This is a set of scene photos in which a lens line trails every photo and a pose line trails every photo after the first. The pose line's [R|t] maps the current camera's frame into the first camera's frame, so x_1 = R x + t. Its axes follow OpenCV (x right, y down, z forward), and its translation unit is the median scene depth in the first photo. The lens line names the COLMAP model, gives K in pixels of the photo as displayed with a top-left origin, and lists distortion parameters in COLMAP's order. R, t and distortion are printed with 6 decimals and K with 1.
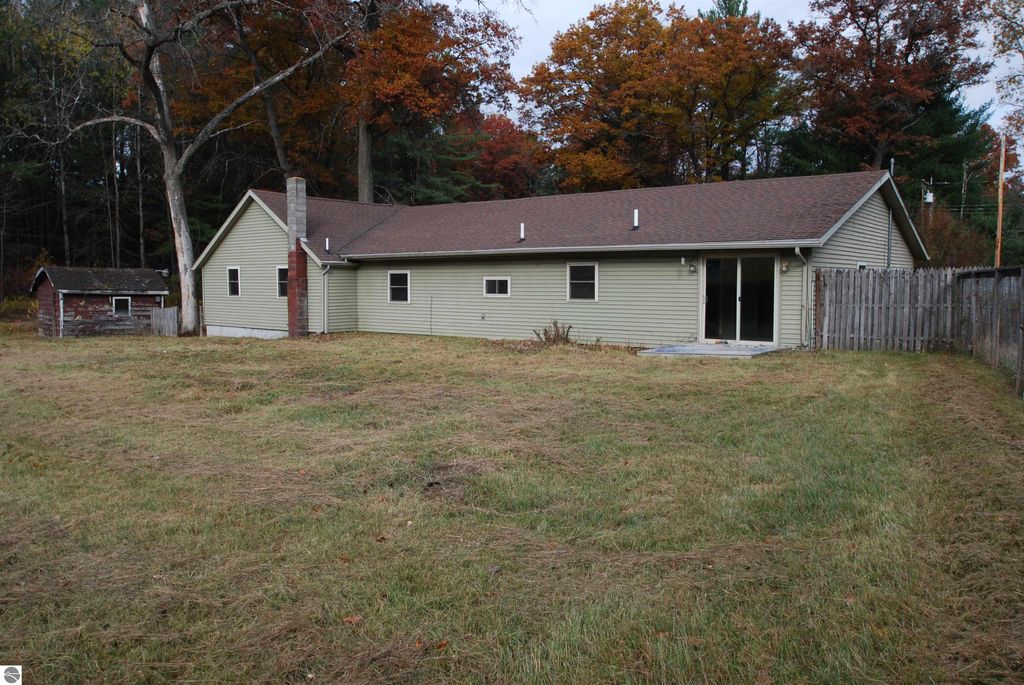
lens RADIAL K [[798.2, 0, 514.1], [0, 798.2, 331.9], [0, 0, 1]] dist [-0.059813, 0.018625]
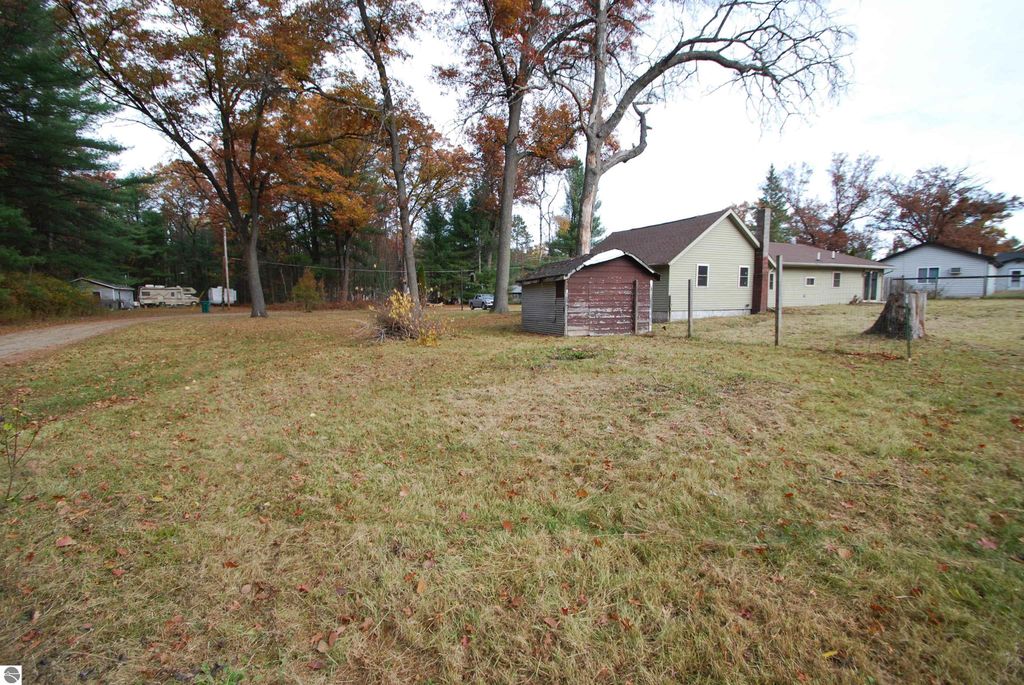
lens RADIAL K [[450.2, 0, 509.4], [0, 450.2, 338.5], [0, 0, 1]] dist [0.012200, -0.015862]
pose [[0.417485, -0.091672, 0.904048, -1.347046], [0.063191, 0.995419, 0.071755, -0.038350], [-0.906484, 0.027171, 0.421365, 1.119475]]
